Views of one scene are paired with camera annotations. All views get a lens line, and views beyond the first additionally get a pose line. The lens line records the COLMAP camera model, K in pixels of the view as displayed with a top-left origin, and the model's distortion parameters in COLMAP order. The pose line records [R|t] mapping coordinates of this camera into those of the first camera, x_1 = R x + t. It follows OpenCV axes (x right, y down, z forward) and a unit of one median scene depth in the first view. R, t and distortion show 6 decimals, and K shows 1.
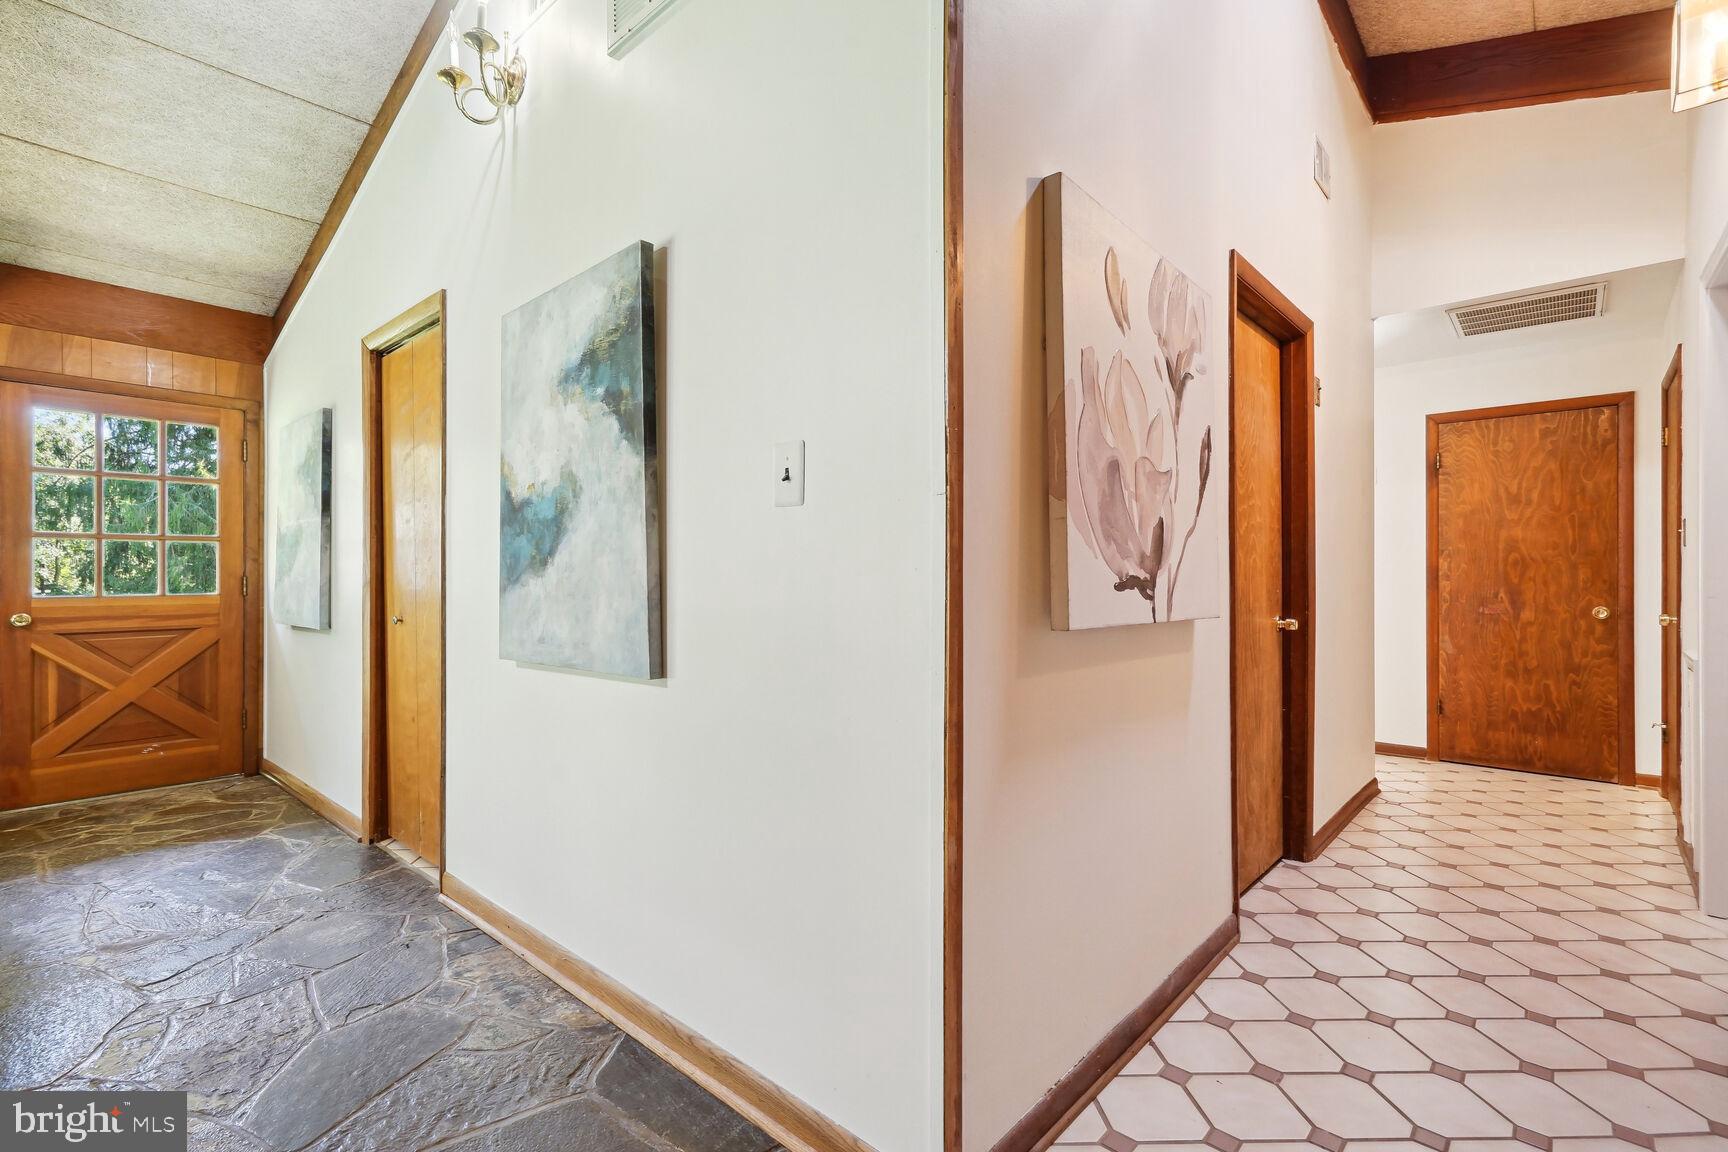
lens RADIAL K [[791.3, 0, 848.0], [0, 791.3, 569.4], [0, 0, 1]] dist [-0.003001, 0.009434]
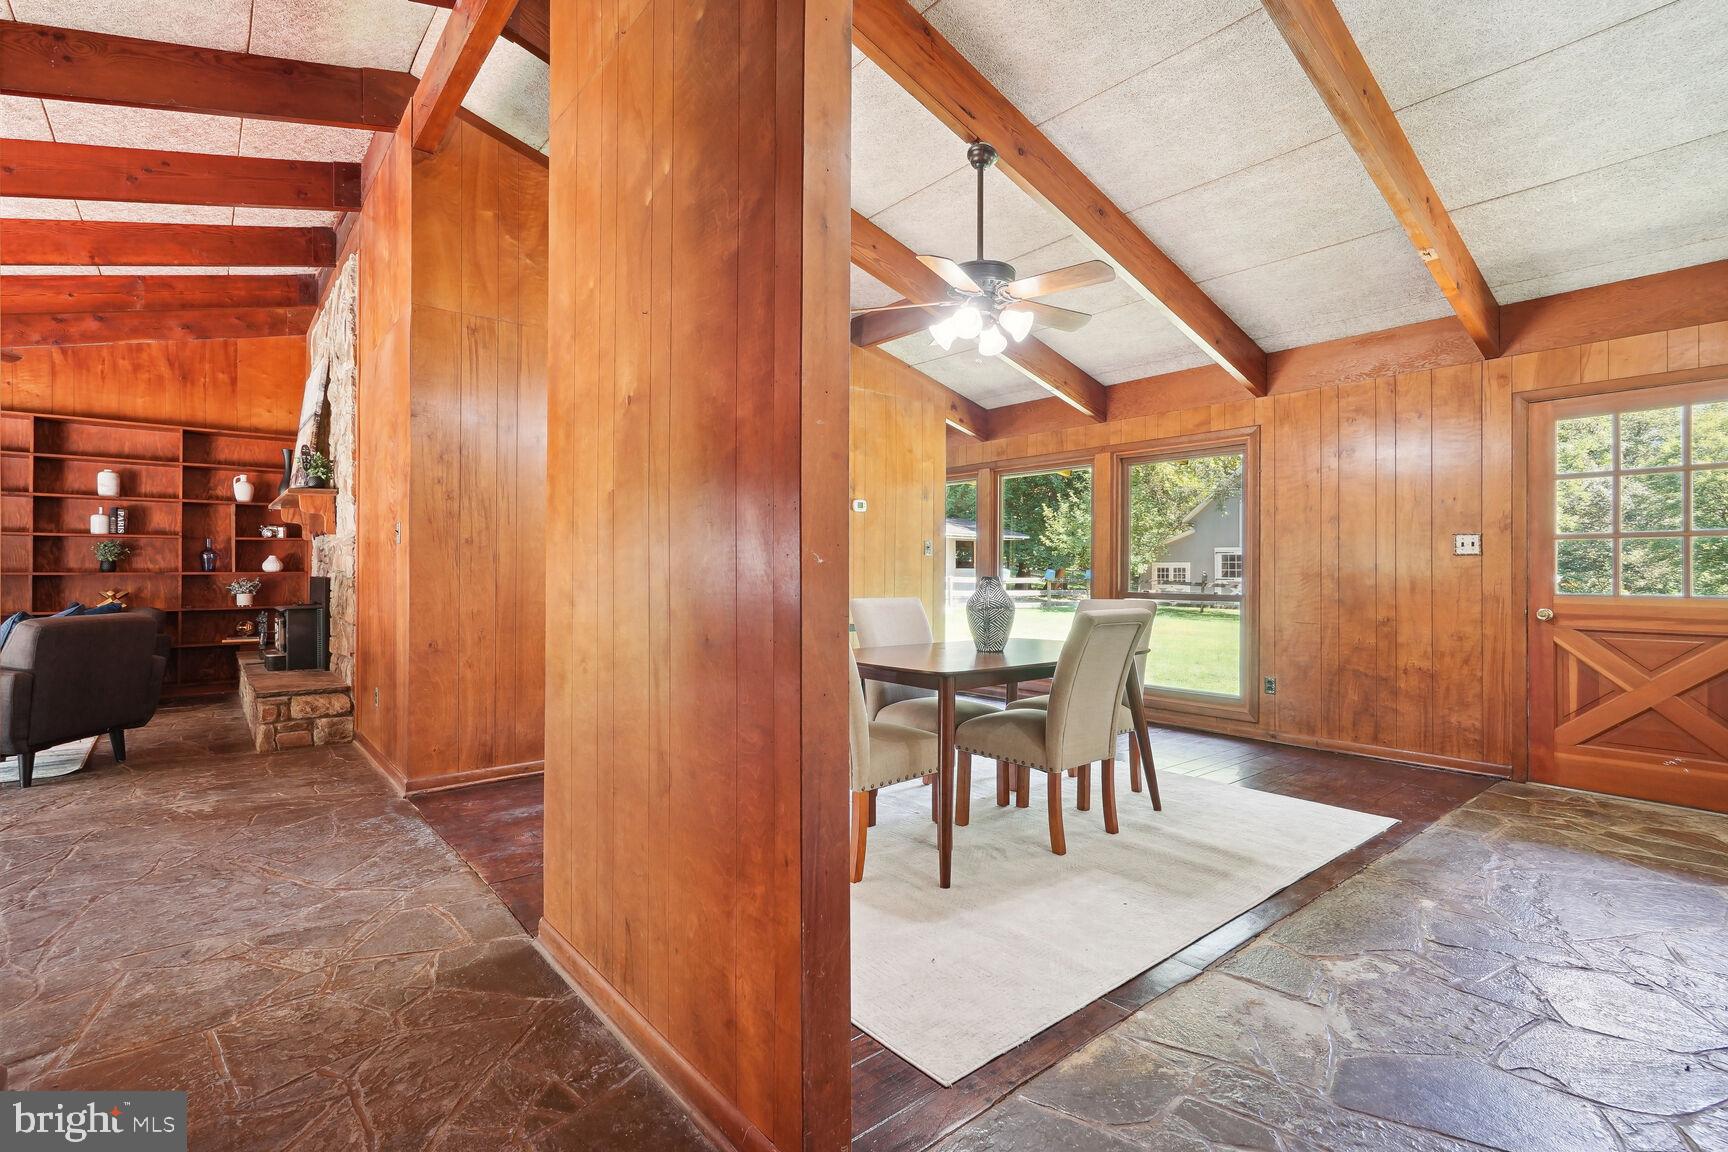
lens RADIAL K [[791.3, 0, 848.0], [0, 791.3, 569.4], [0, 0, 1]] dist [-0.003001, 0.009434]
pose [[-0.138362, -0.003021, -0.990377, 0.178576], [0.006988, 0.999967, -0.004027, -0.001652], [0.990357, -0.007478, -0.138336, 0.178819]]
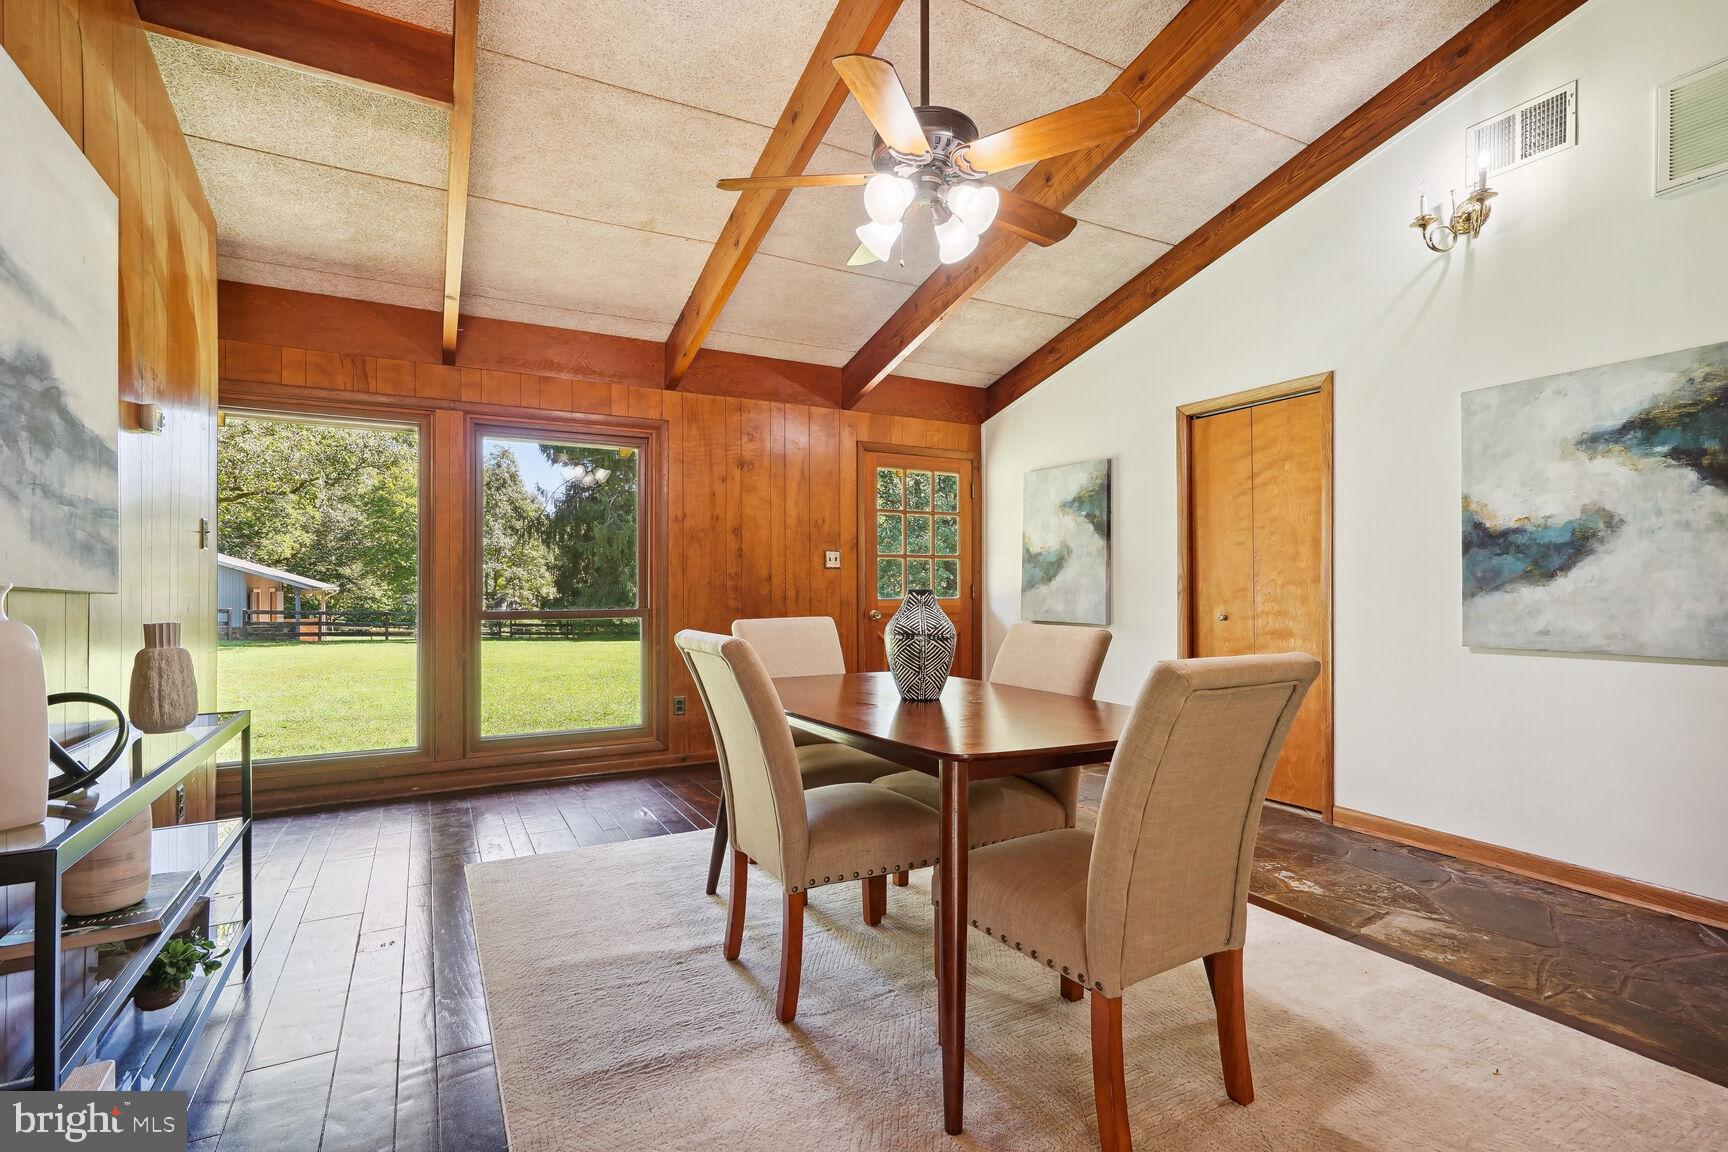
lens RADIAL K [[800.2, 0, 839.5], [0, 800.2, 580.0], [0, 0, 1]] dist [-0.016332, 0.018928]
pose [[0.941684, -0.002028, -0.336492, -0.561412], [0.003136, 0.999991, 0.002751, -0.004176], [0.336483, -0.003646, 0.941682, -0.370300]]
